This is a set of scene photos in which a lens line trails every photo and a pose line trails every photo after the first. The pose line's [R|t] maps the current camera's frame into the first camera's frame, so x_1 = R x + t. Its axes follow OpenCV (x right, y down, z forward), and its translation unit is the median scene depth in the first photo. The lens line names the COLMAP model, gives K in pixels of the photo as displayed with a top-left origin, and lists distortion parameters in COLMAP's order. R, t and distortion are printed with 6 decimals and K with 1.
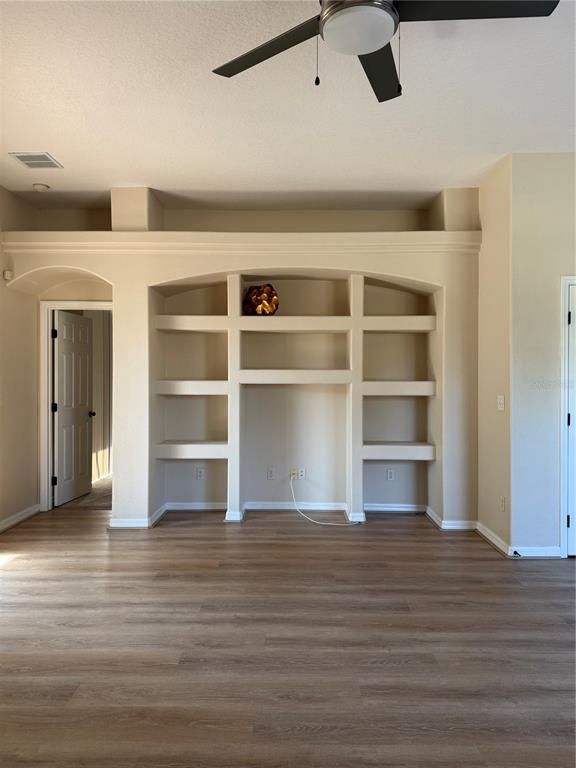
lens RADIAL K [[543.8, 0, 290.3], [0, 543.8, 383.2], [0, 0, 1]] dist [0.035451, -0.002917]
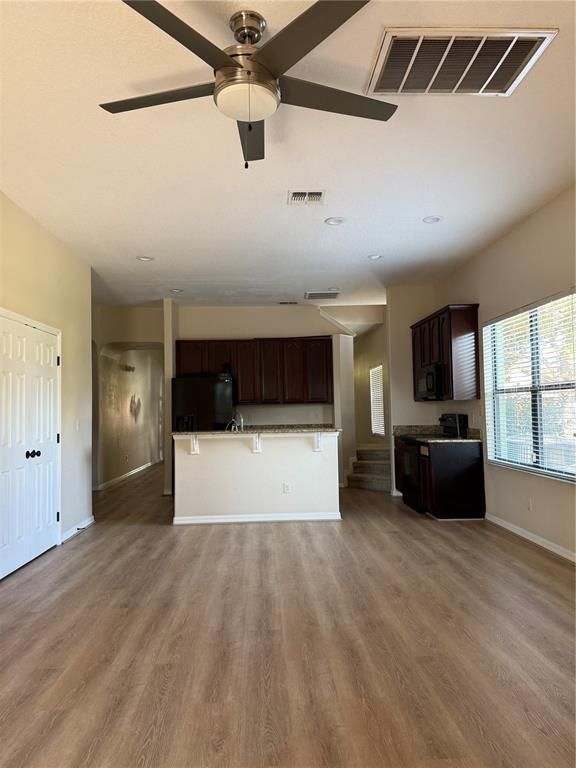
lens RADIAL K [[539.1, 0, 289.5], [0, 539.1, 382.9], [0, 0, 1]] dist [-0.000328, -0.004288]
pose [[-0.043505, 0.049070, 0.997847, -0.516758], [0.018757, 0.998657, -0.048292, 0.006632], [-0.998877, 0.016616, -0.044367, 0.502750]]
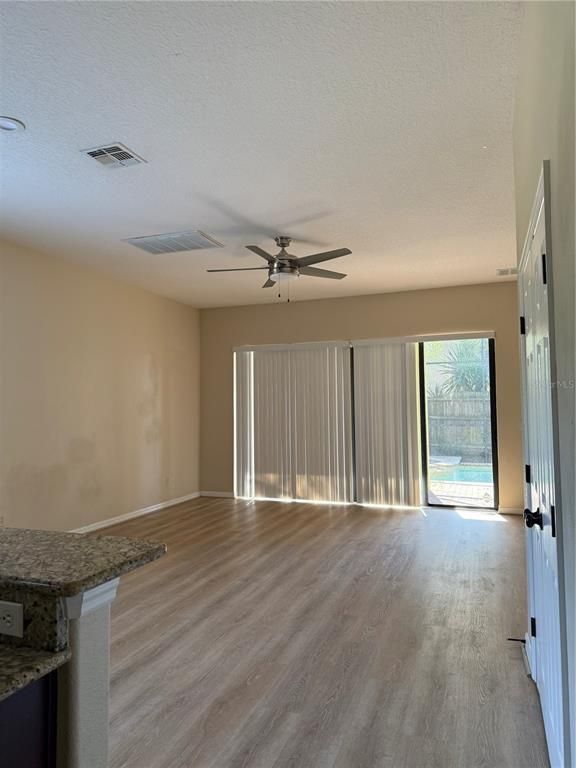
lens RADIAL K [[535.0, 0, 288.0], [0, 535.0, 384.0], [0, 0, 1]] dist [0.135257, -0.230411]
pose [[-0.343590, -0.043399, -0.938116, 1.242446], [0.010188, 0.998701, -0.049933, -0.014602], [0.939064, -0.026715, -0.342702, 0.955997]]
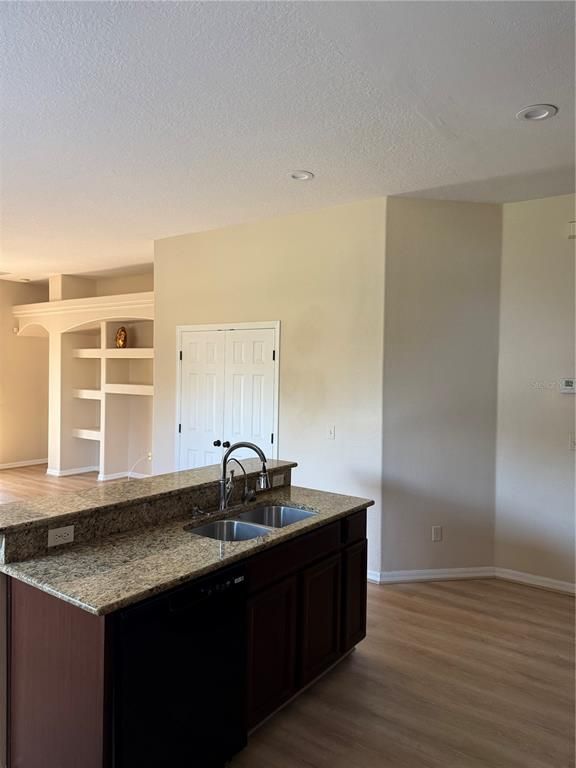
lens RADIAL K [[535.0, 0, 288.0], [0, 535.0, 384.0], [0, 0, 1]] dist [0.135257, -0.230411]
pose [[0.815656, 0.023805, -0.578047, 1.513396], [-0.016433, 0.999703, 0.017982, -0.074902], [0.578303, -0.005168, 0.815806, 0.049242]]
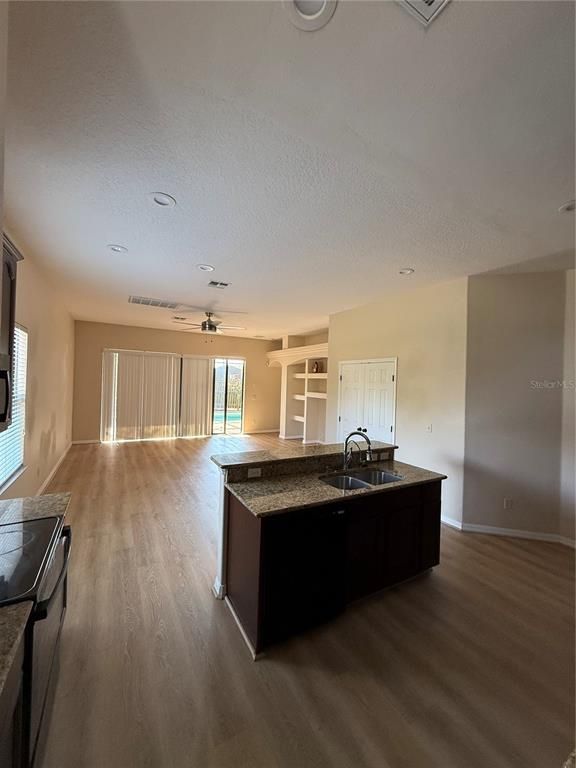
lens RADIAL K [[306.1, 0, 288.5], [0, 306.1, 380.6], [0, 0, 1]] dist [0.001700, 0.000042]
pose [[0.503406, 0.009670, -0.863996, 1.572586], [-0.029790, 0.999537, -0.006171, -0.090140], [0.863536, 0.028845, 0.503461, 0.107086]]
